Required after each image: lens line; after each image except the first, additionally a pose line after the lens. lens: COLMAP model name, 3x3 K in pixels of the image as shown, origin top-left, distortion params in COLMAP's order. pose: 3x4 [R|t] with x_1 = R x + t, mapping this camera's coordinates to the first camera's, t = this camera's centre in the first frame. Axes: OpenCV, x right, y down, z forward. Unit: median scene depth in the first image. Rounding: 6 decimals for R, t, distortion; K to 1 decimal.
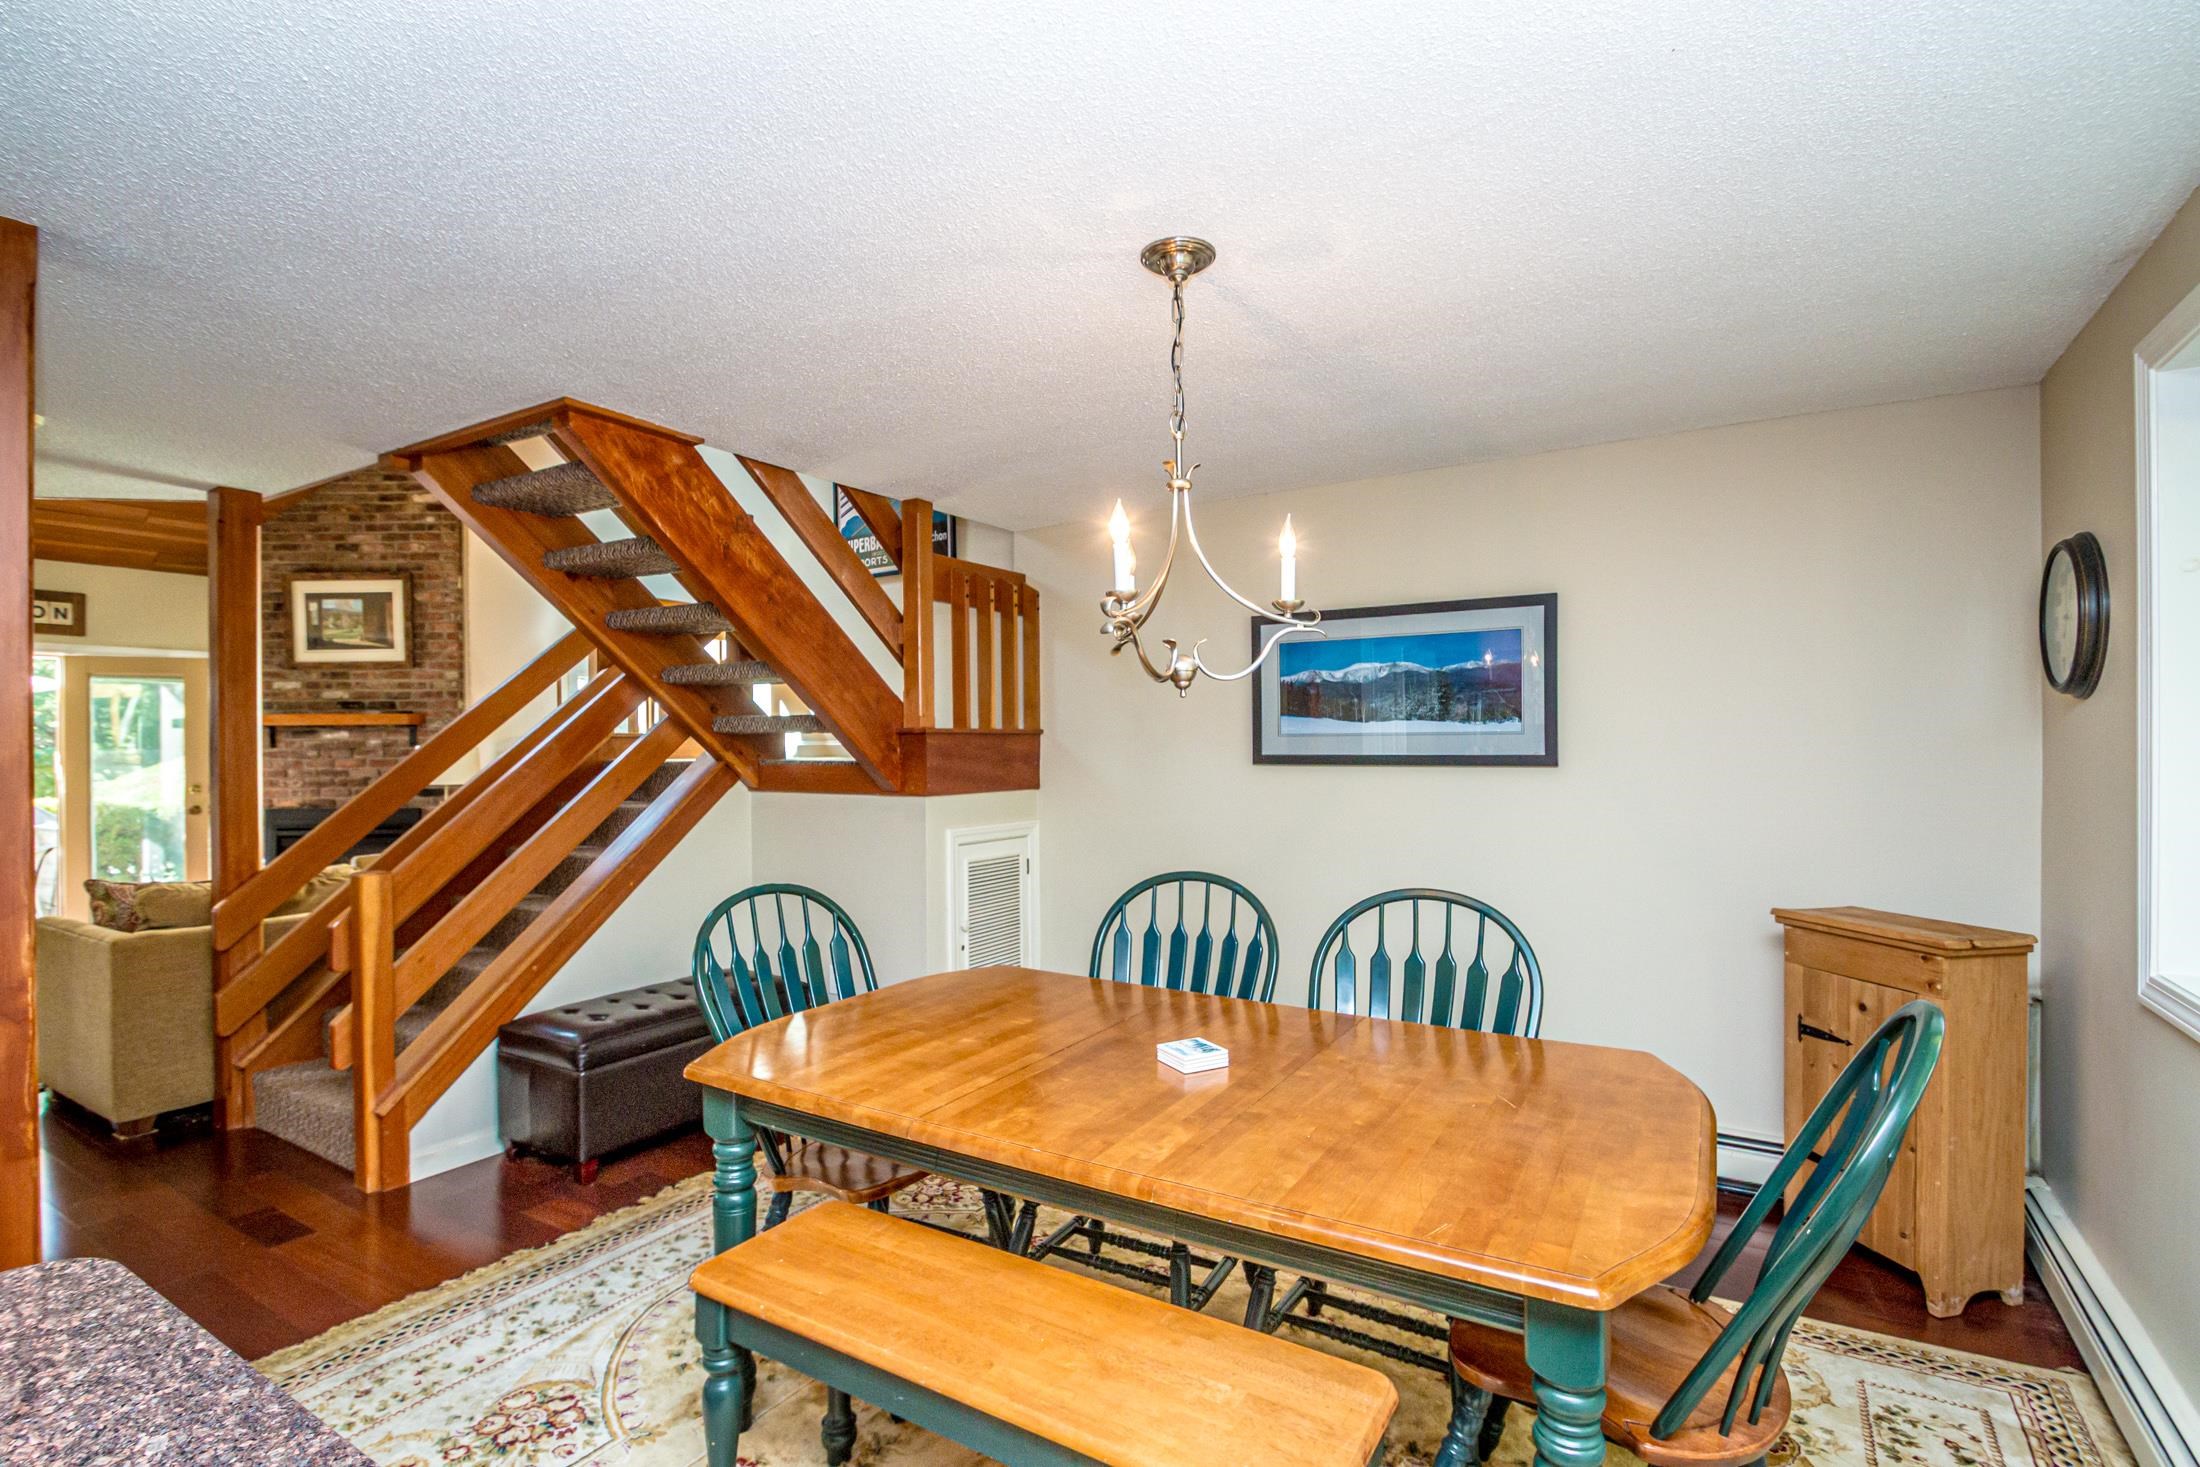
lens RADIAL K [[1051.4, 0, 1102.2], [0, 1051.4, 740.1], [0, 0, 1]] dist [-0.002545, -0.000333]
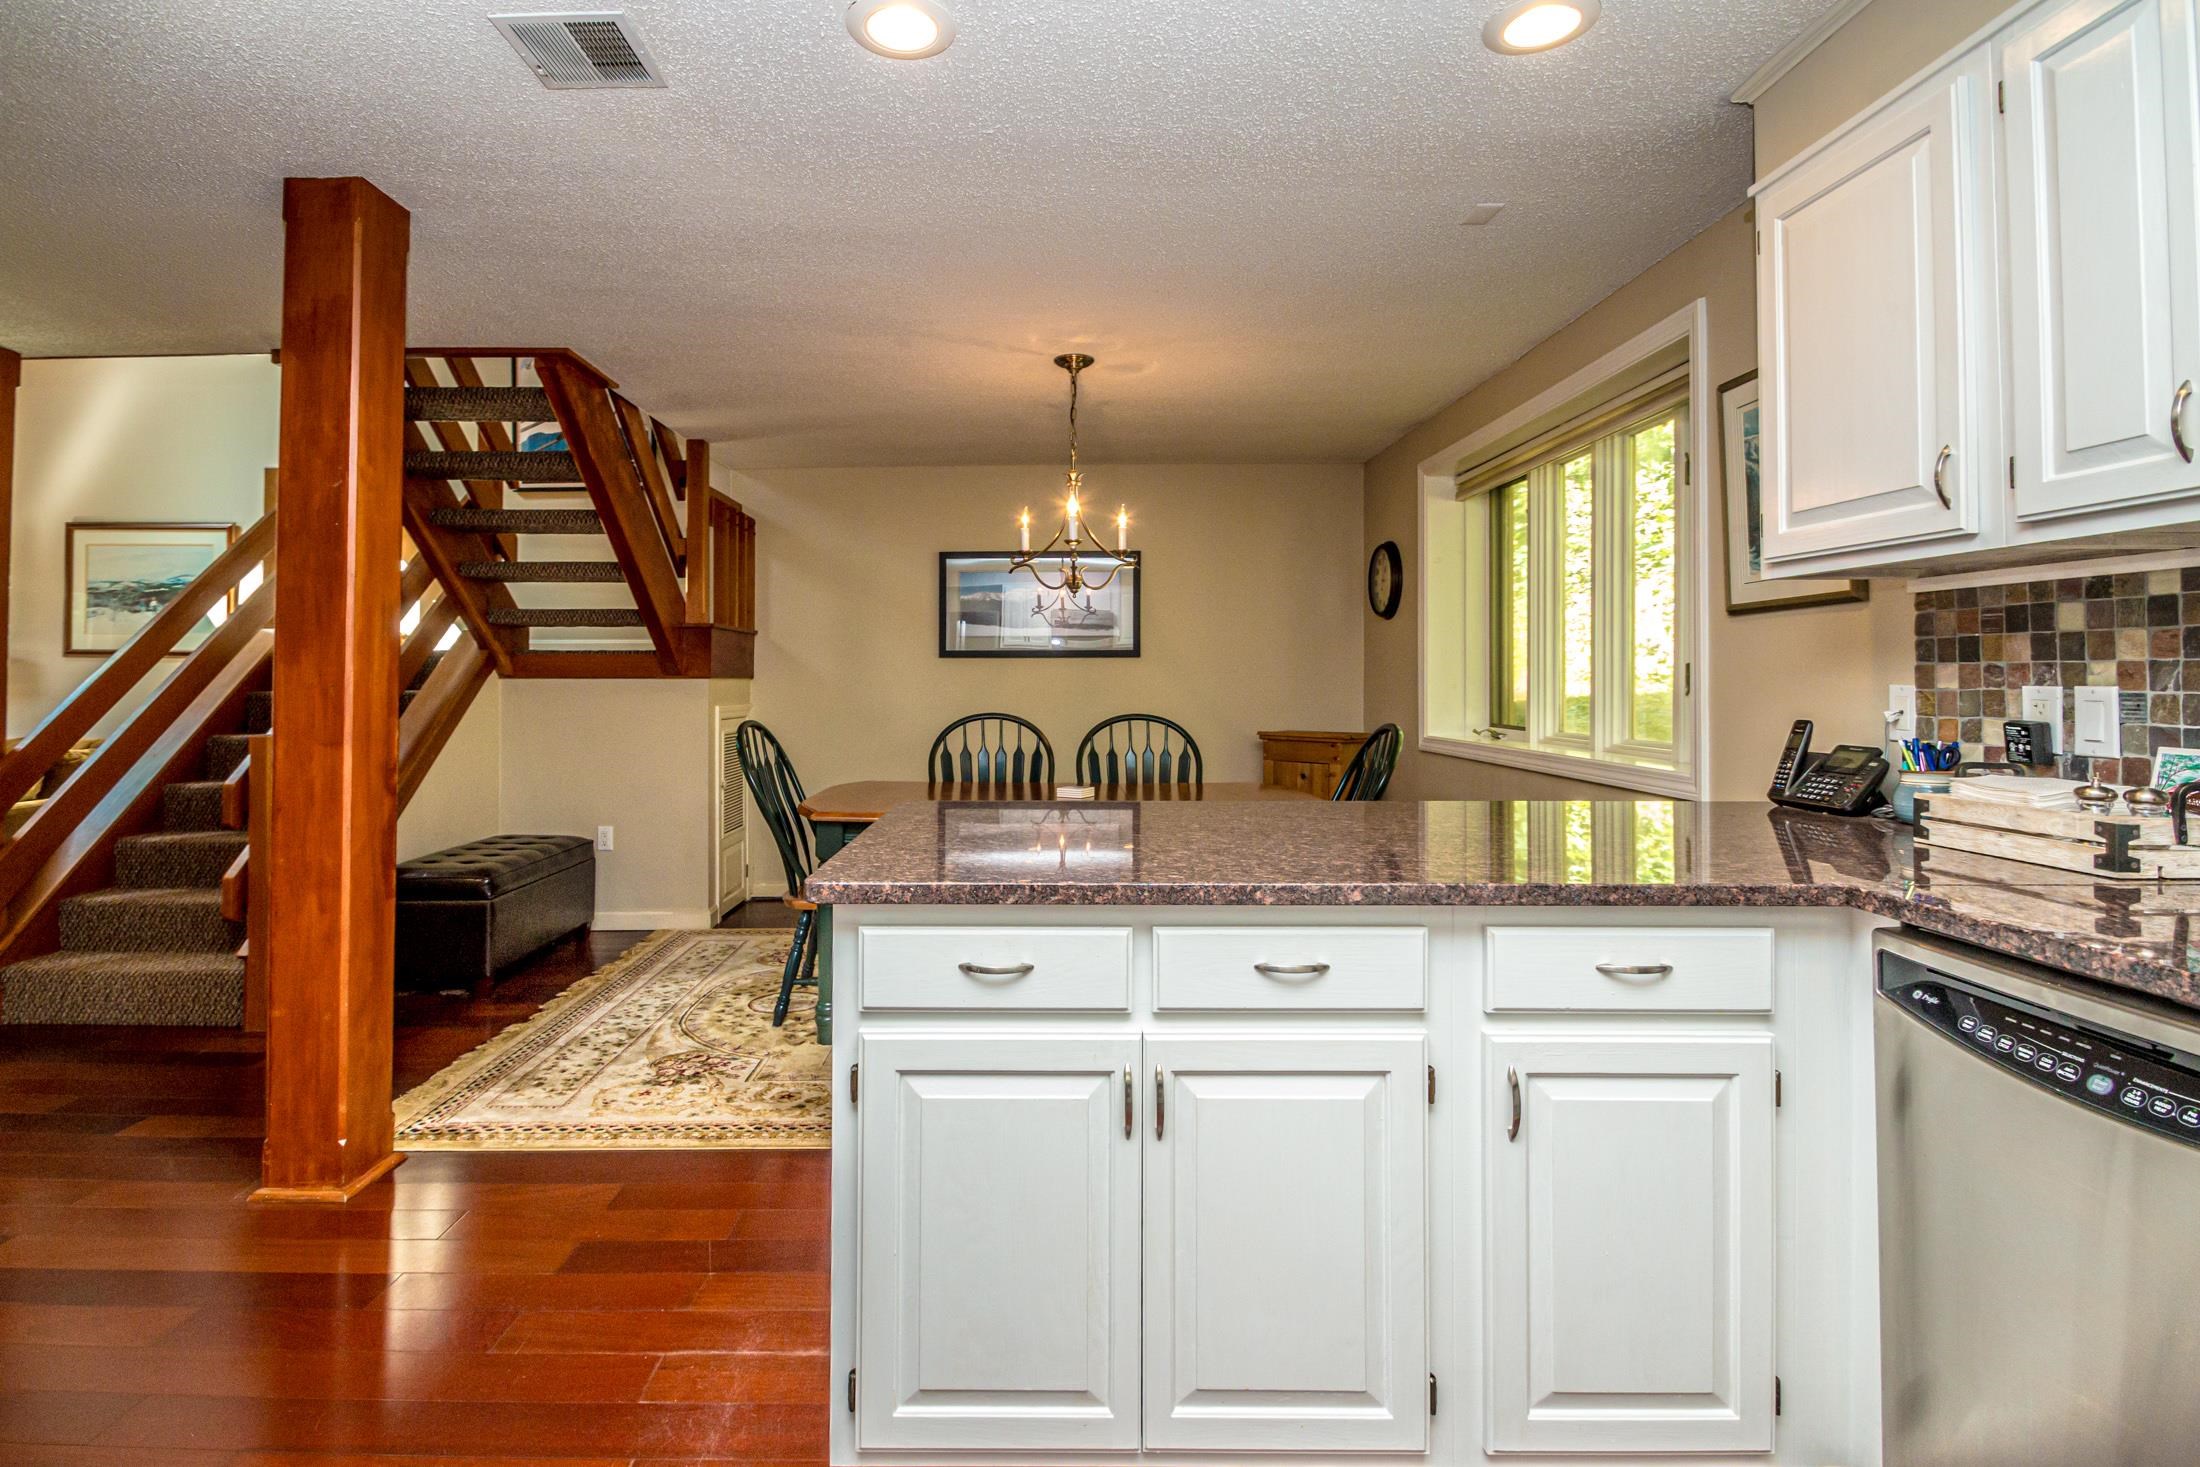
lens RADIAL K [[1051.4, 0, 1030.5], [0, 1051.4, 673.8], [0, 0, 1]] dist [-0.002545, -0.000333]
pose [[0.859911, 0.005895, 0.510410, -0.552634], [-0.005649, 0.999982, -0.002032, 0.055534], [-0.510413, -0.001136, 0.859929, -0.327174]]
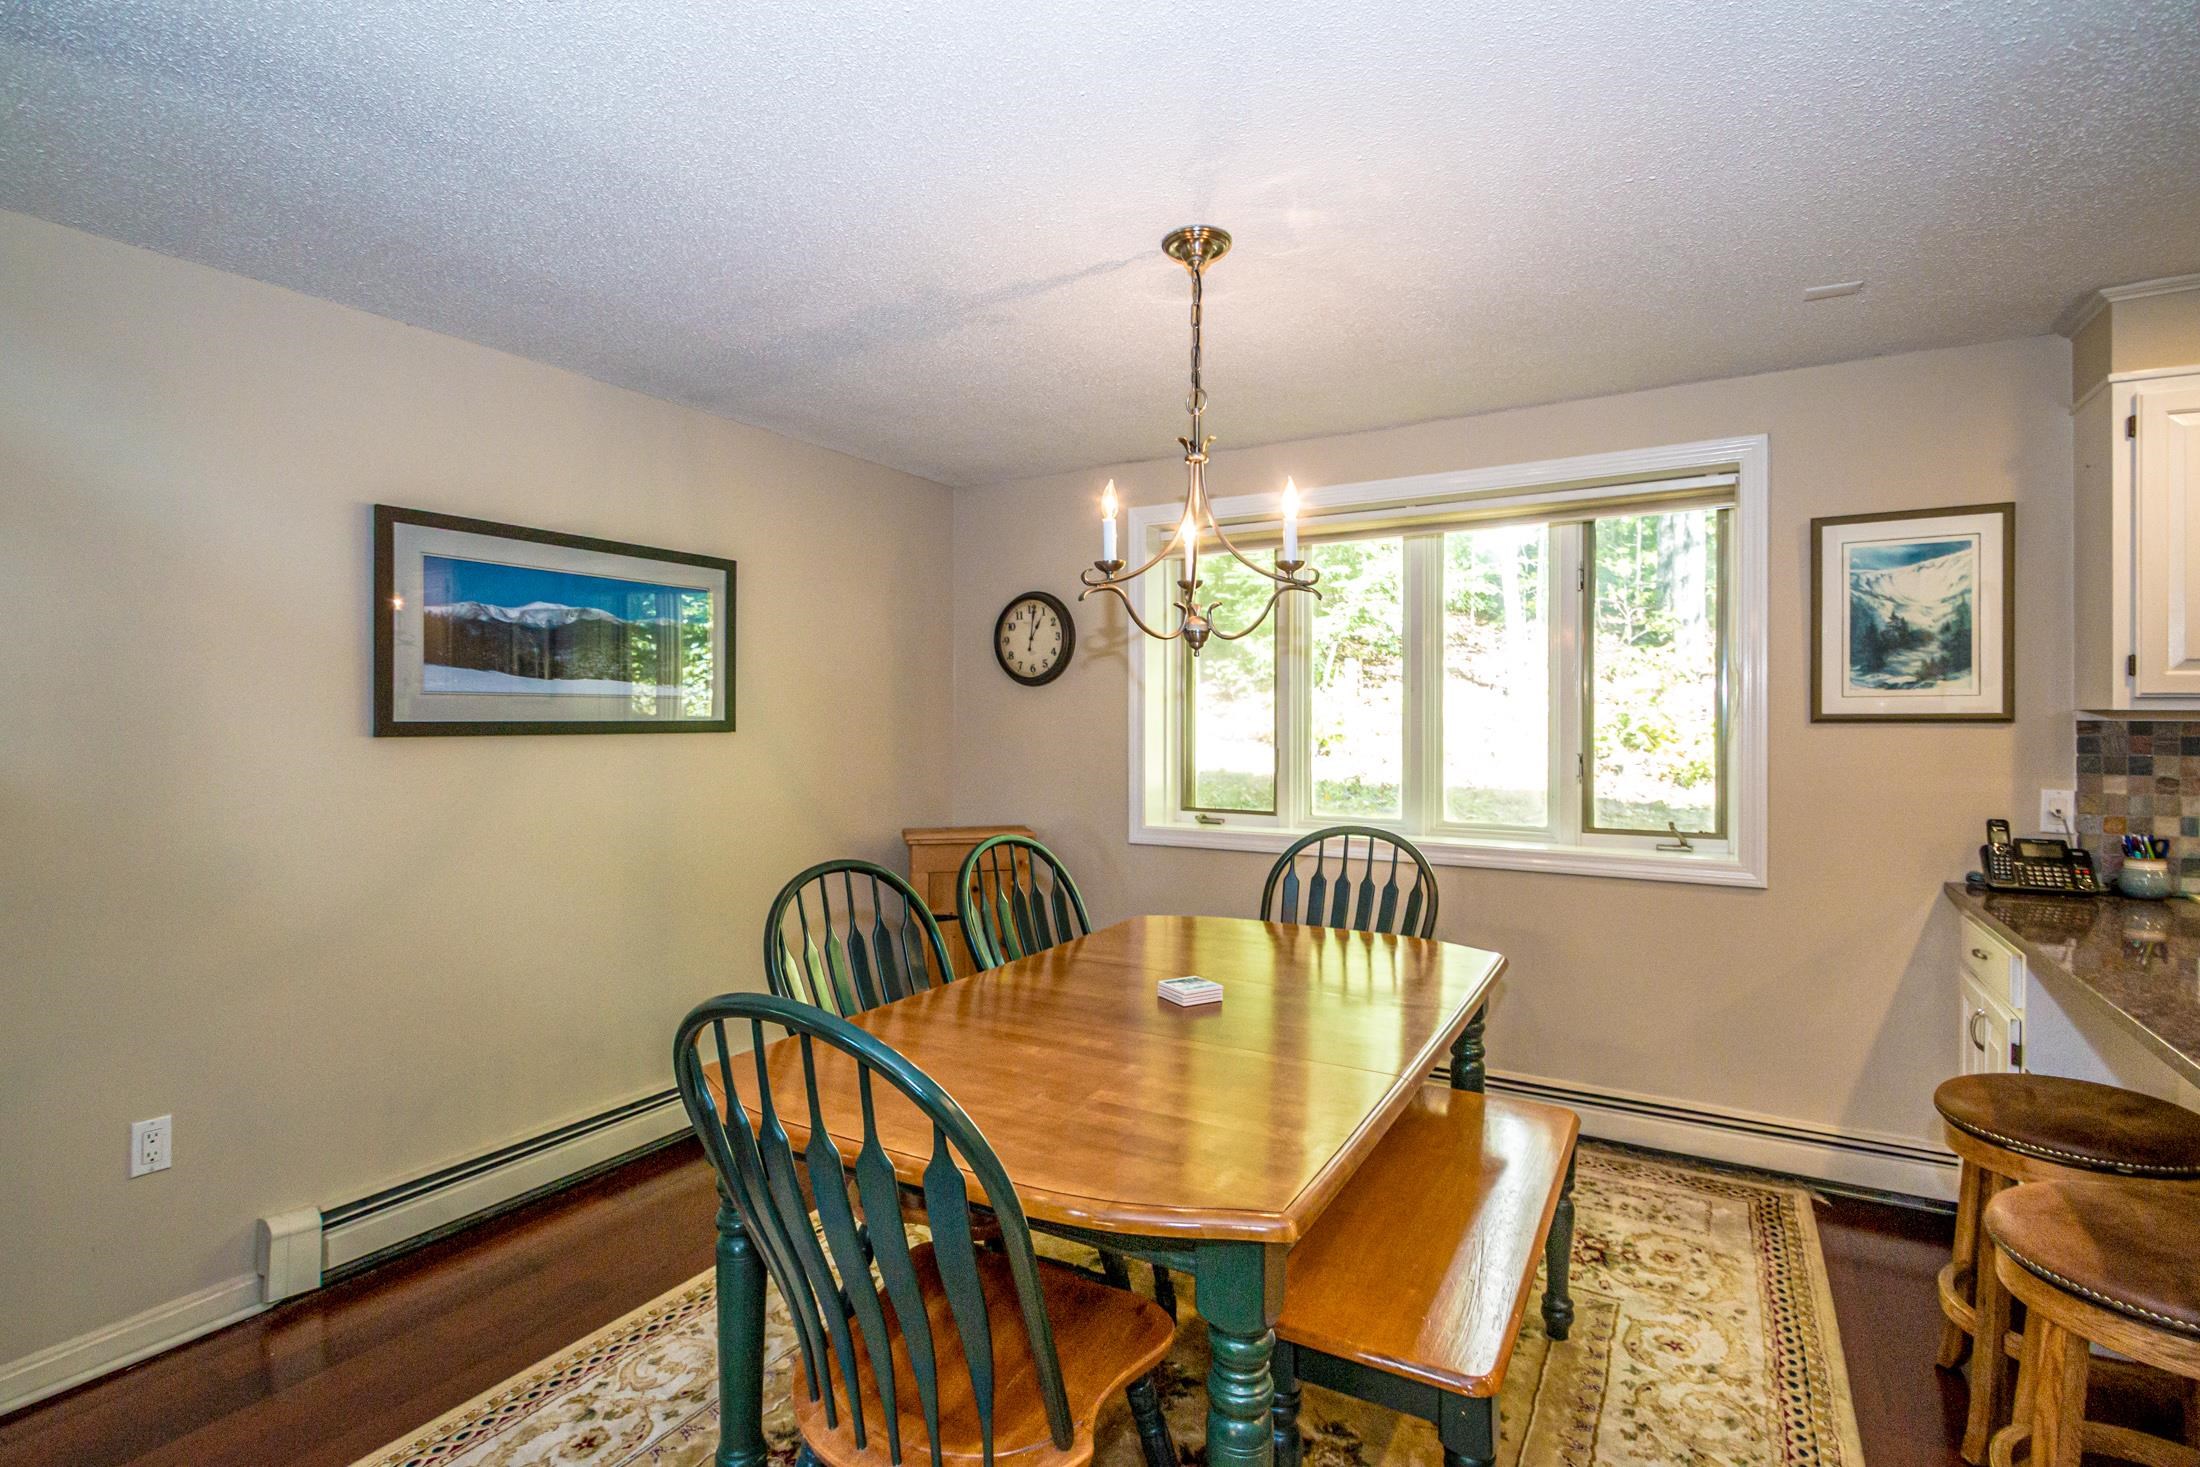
lens RADIAL K [[1051.4, 0, 1086.5], [0, 1051.4, 722.0], [0, 0, 1]] dist [-0.002545, -0.000333]
pose [[-0.009751, -0.002278, 0.999950, -0.586601], [-0.007694, 0.999968, 0.002203, 0.010914], [-0.999923, -0.007672, -0.009769, 0.670679]]
